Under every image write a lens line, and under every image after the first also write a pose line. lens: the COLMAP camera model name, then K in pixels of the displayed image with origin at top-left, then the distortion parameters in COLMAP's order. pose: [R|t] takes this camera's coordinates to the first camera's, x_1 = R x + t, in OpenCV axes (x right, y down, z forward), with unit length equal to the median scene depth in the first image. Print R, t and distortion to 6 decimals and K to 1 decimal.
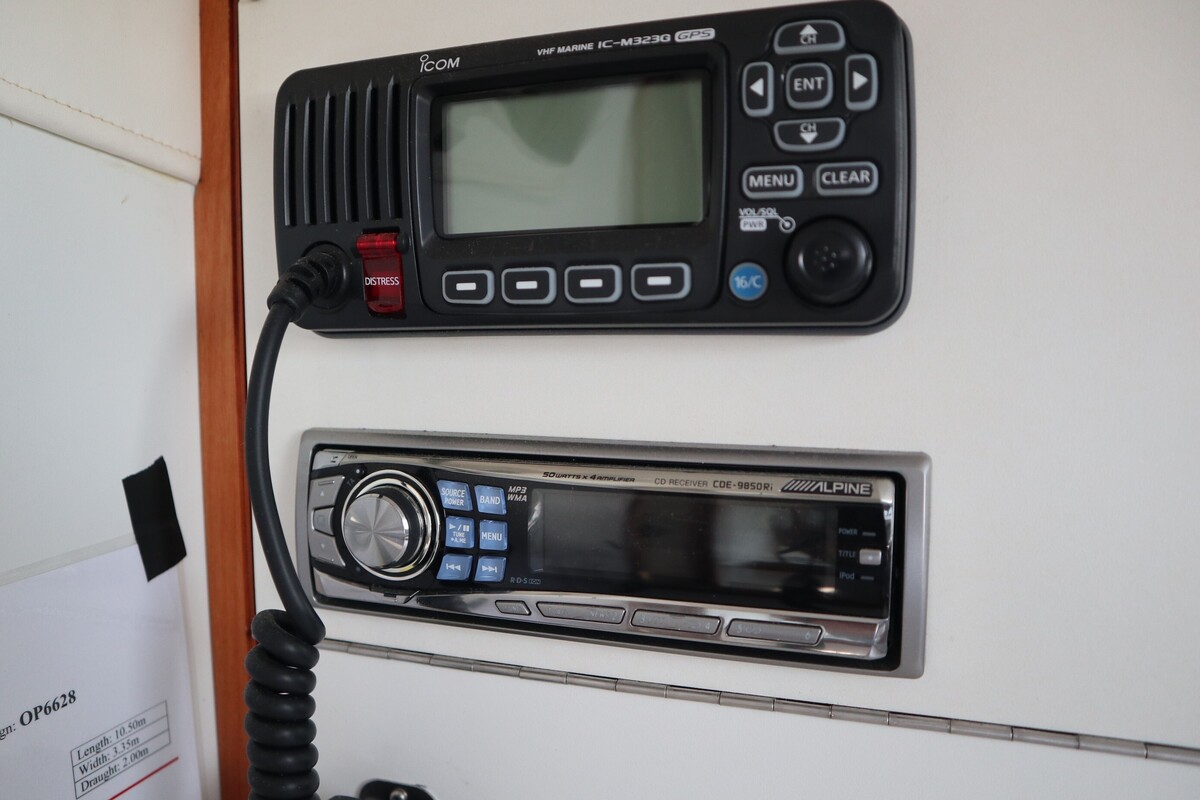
lens RADIAL K [[984.5, 0, 600.0], [0, 984.5, 400.0], [0, 0, 1]] dist [-0.116597, 0.111843]
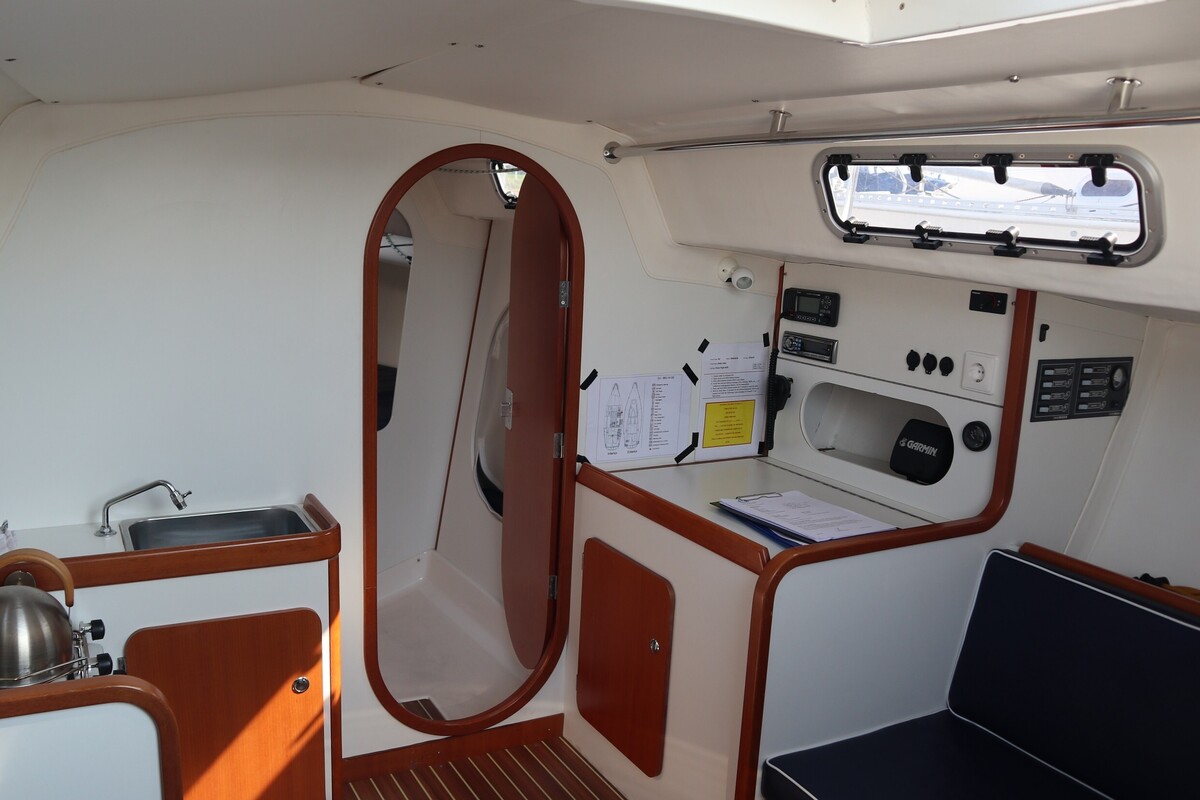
lens RADIAL K [[984.5, 0, 600.0], [0, 984.5, 400.0], [0, 0, 1]] dist [-0.116597, 0.111843]
pose [[0.784421, 0.157505, -0.599897, 3.812025], [-0.103428, 0.986893, 0.123871, -0.274623], [0.611544, -0.035121, 0.790430, -7.017055]]
